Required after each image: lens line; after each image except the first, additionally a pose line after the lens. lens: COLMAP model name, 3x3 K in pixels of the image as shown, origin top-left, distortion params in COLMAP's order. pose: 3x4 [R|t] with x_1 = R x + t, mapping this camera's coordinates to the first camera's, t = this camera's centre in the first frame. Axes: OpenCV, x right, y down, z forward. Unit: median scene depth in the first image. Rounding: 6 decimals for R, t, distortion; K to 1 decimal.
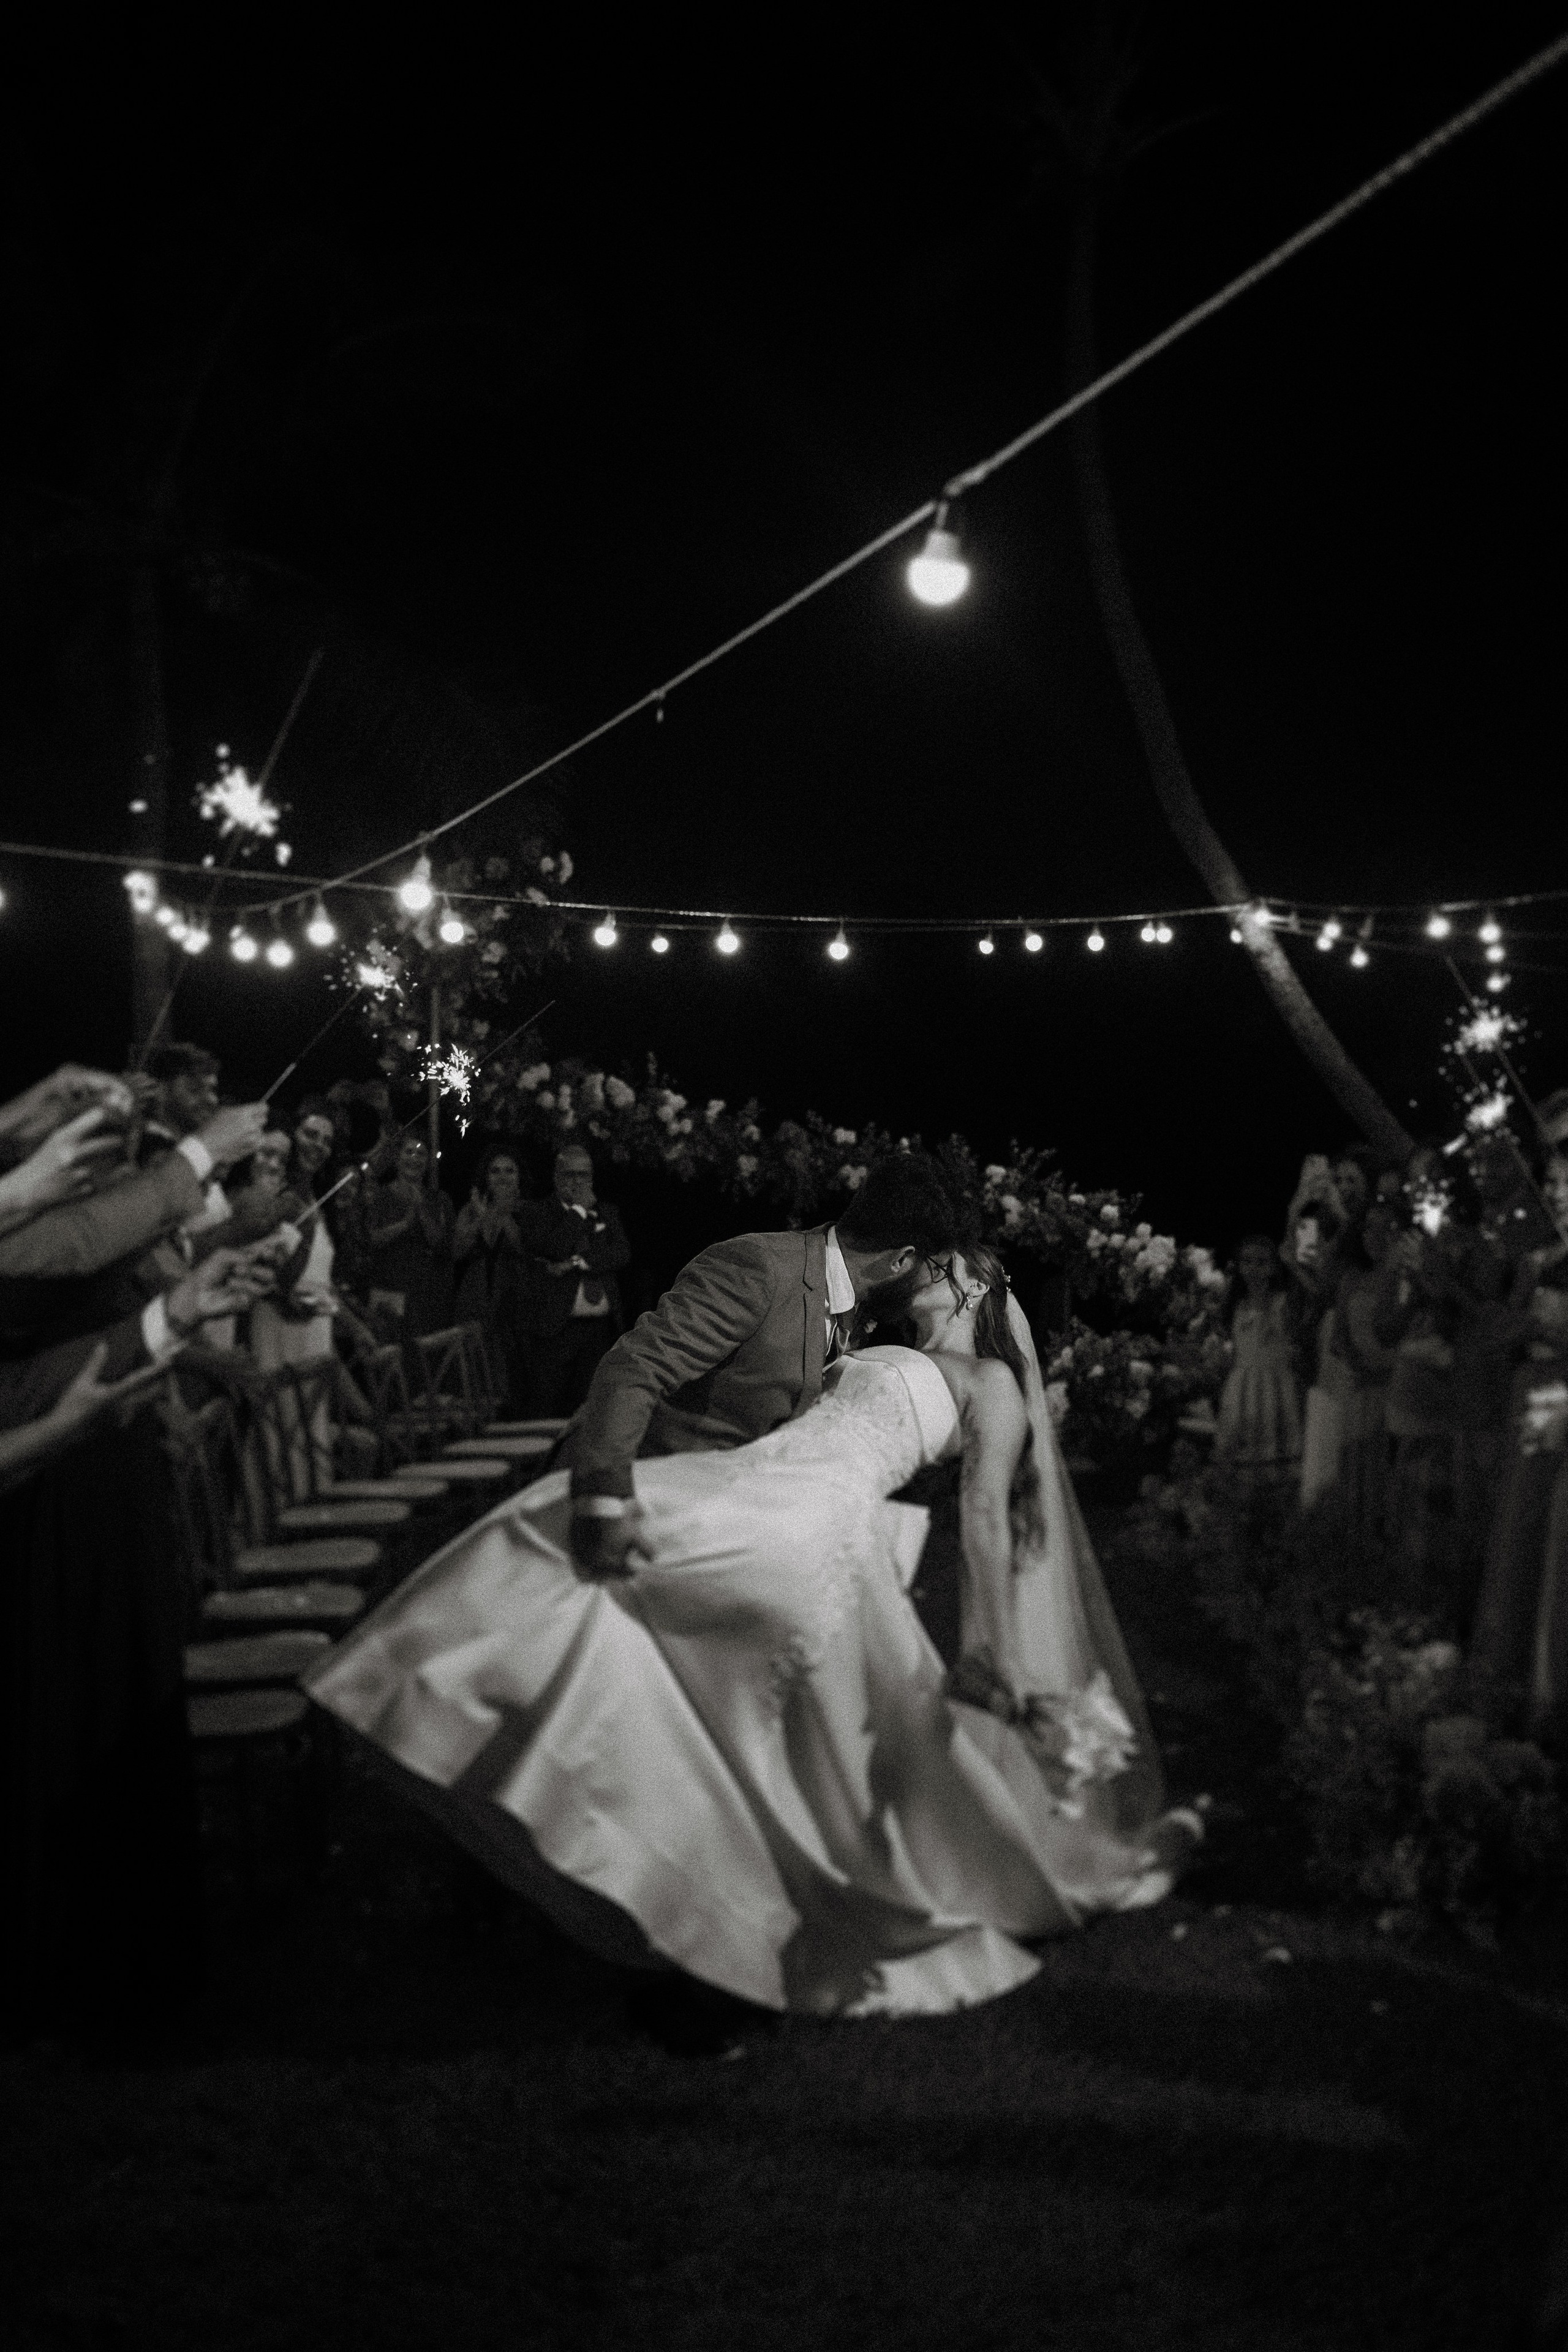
lens RADIAL K [[2548.5, 0, 784.0], [0, 2548.5, 1176.0], [0, 0, 1]] dist [-0.027881, 0.246771]
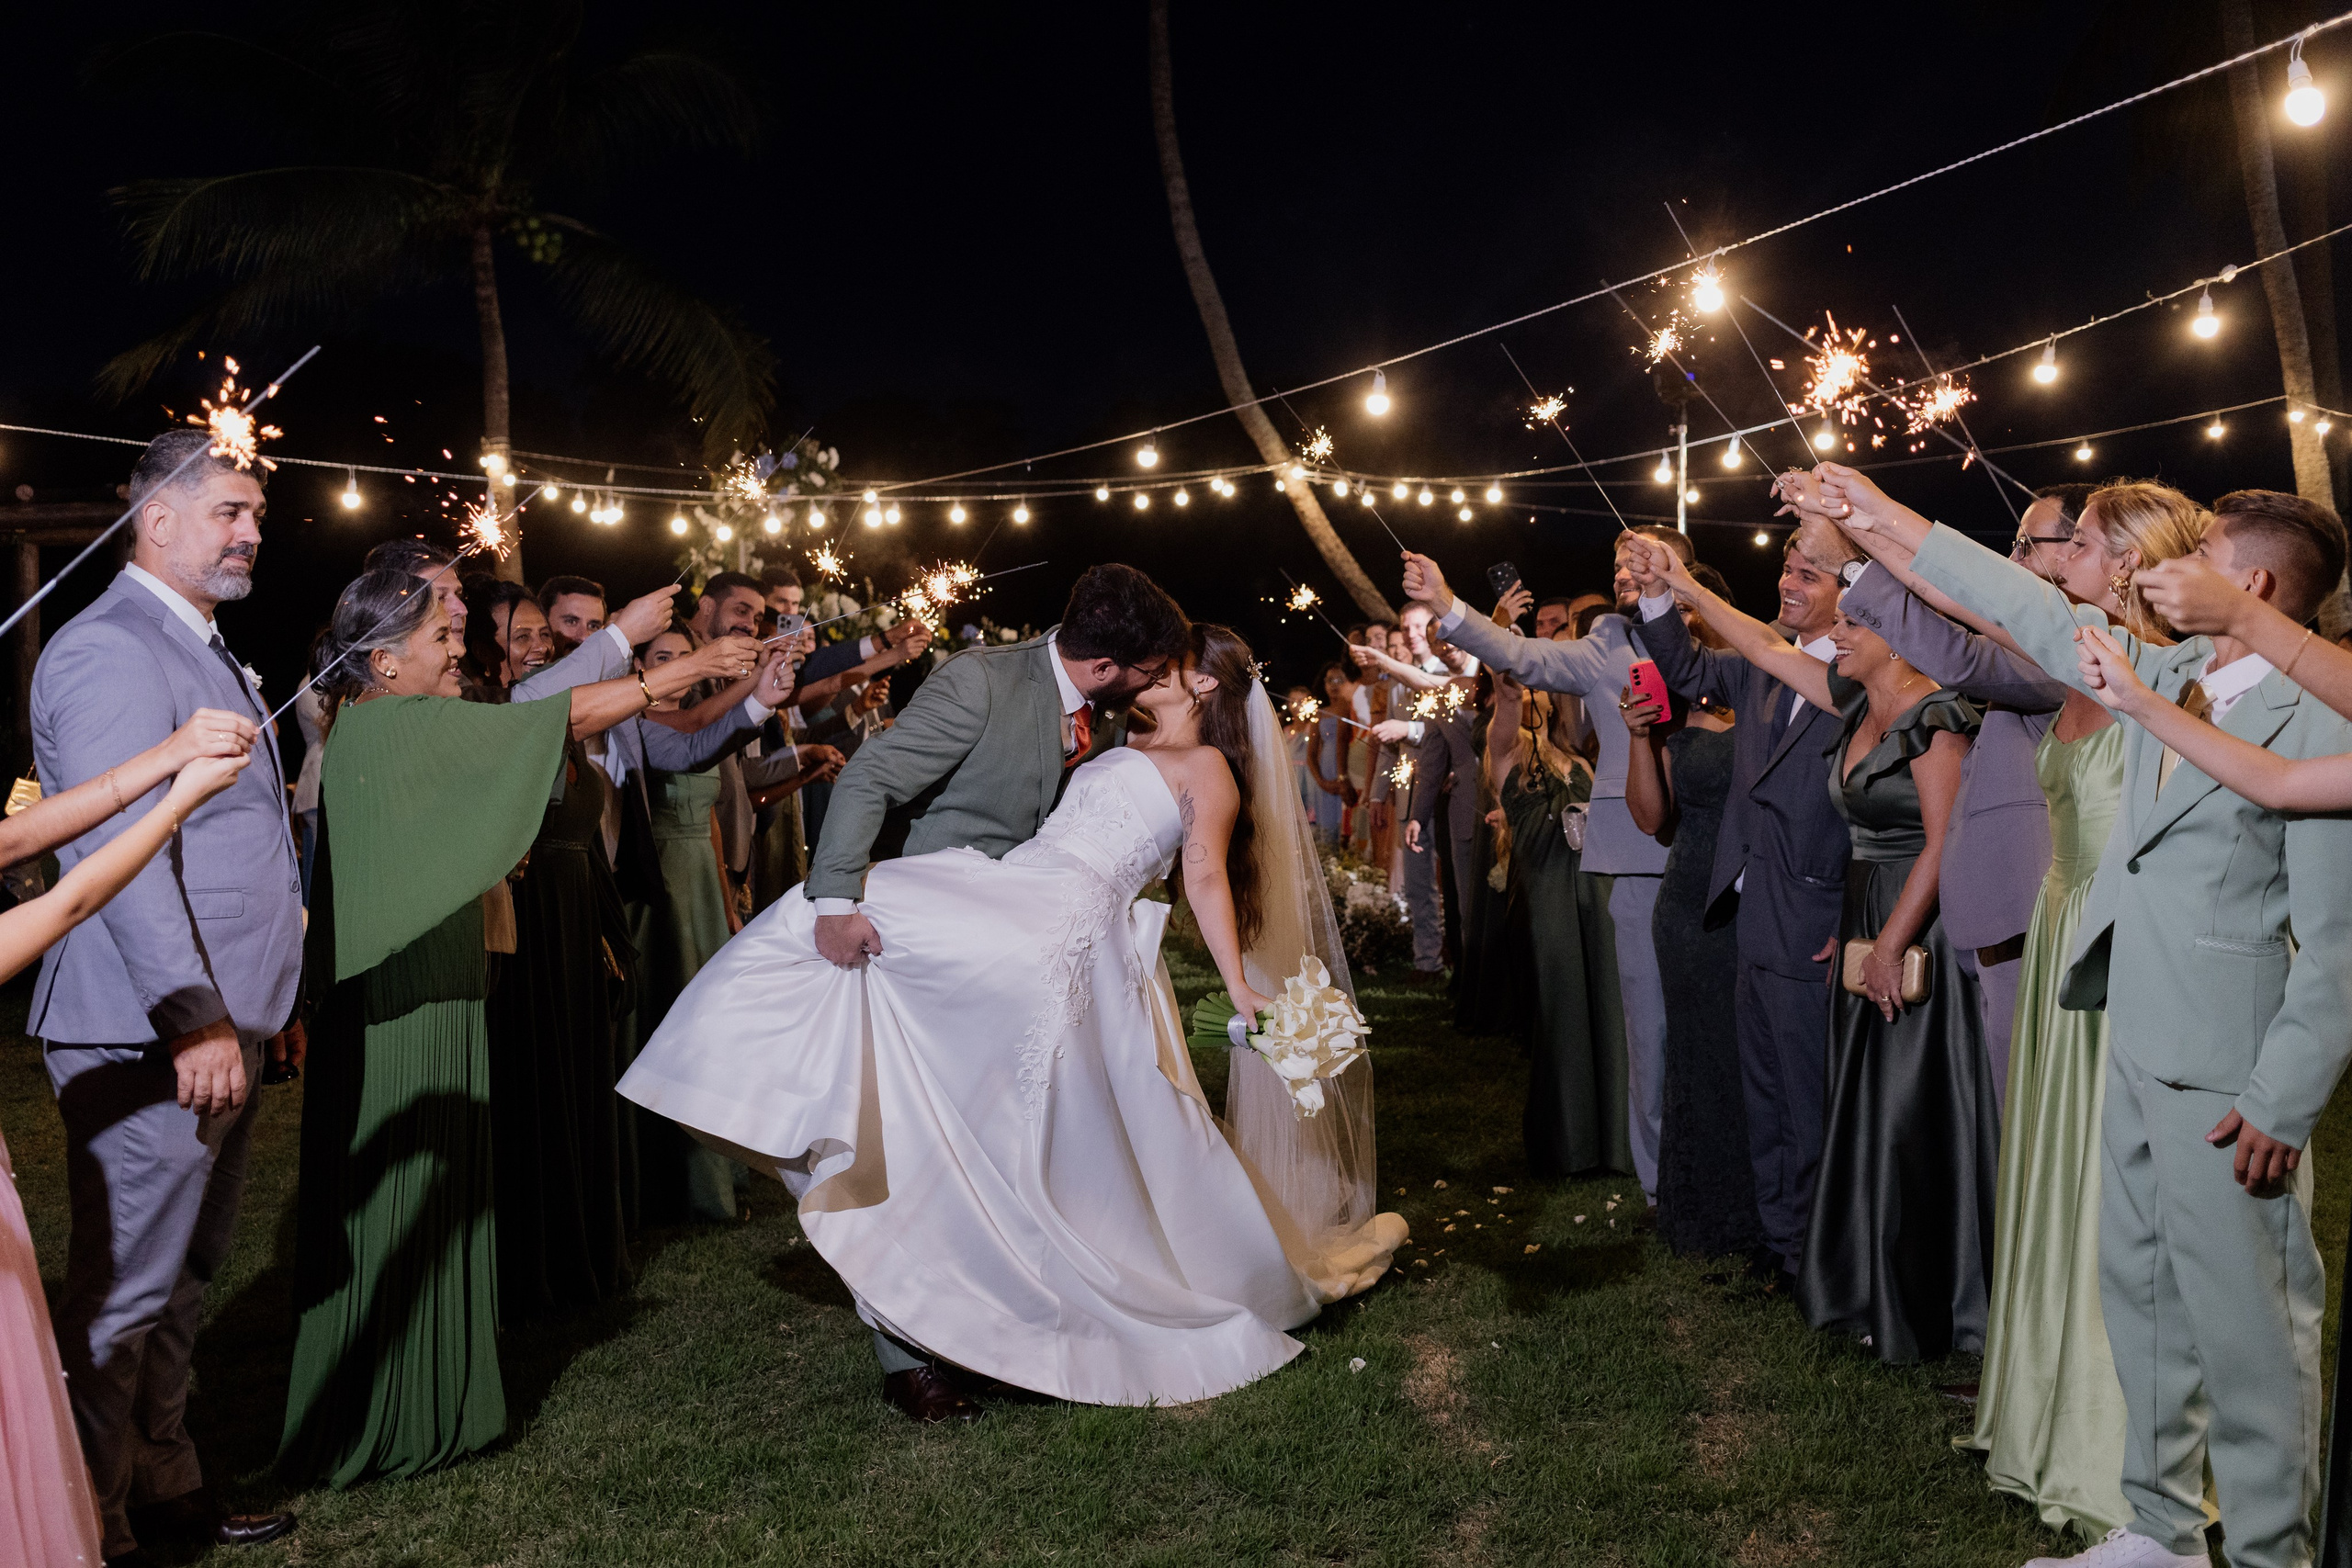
lens RADIAL K [[2532.5, 0, 1171.0], [0, 2532.5, 781.8], [0, 0, 1]] dist [0.113766, -0.036354]
pose [[0.992999, -0.029465, 0.114386, -0.057837], [0.024901, 0.998844, 0.041127, 0.011918], [-0.115466, -0.037991, 0.992585, -0.472619]]
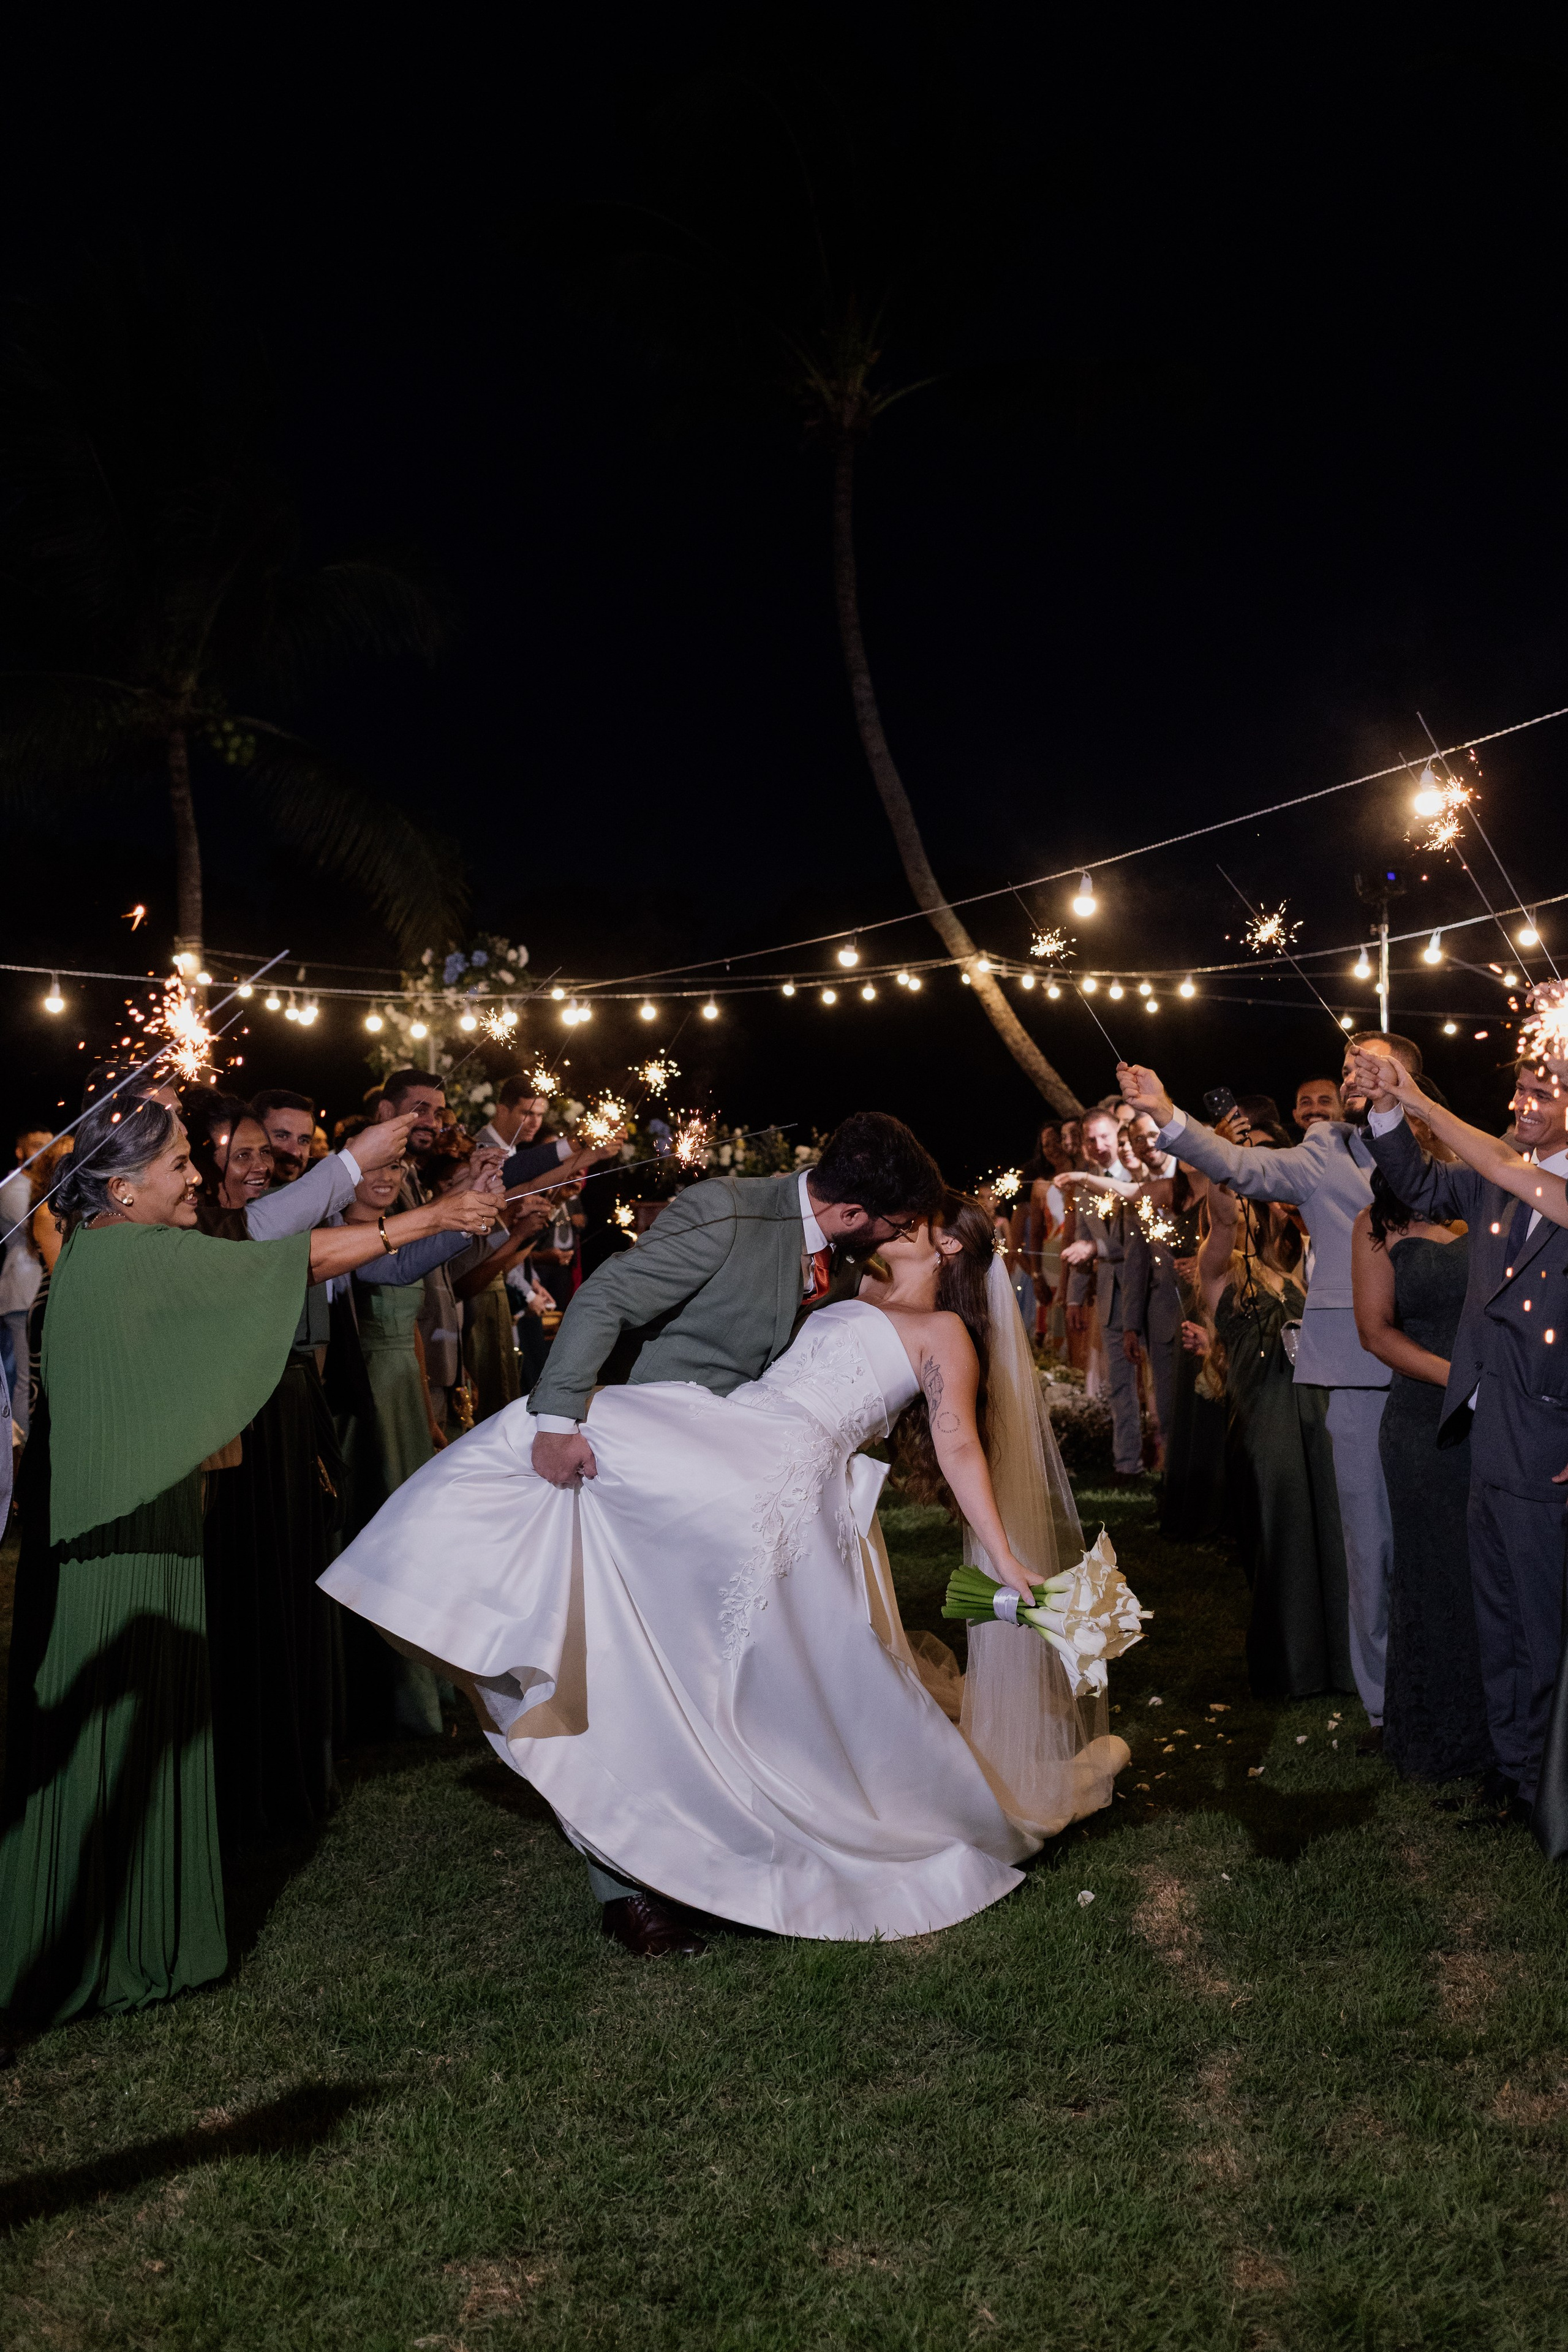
lens RADIAL K [[2532.8, 0, 784.0], [0, 2532.8, 1176.0], [0, 0, 1]] dist [0.113766, -0.036354]
pose [[0.995330, -0.027854, 0.092424, -0.066791], [0.027488, 0.999608, 0.005237, 0.005300], [-0.092534, -0.002672, 0.995706, -0.466818]]
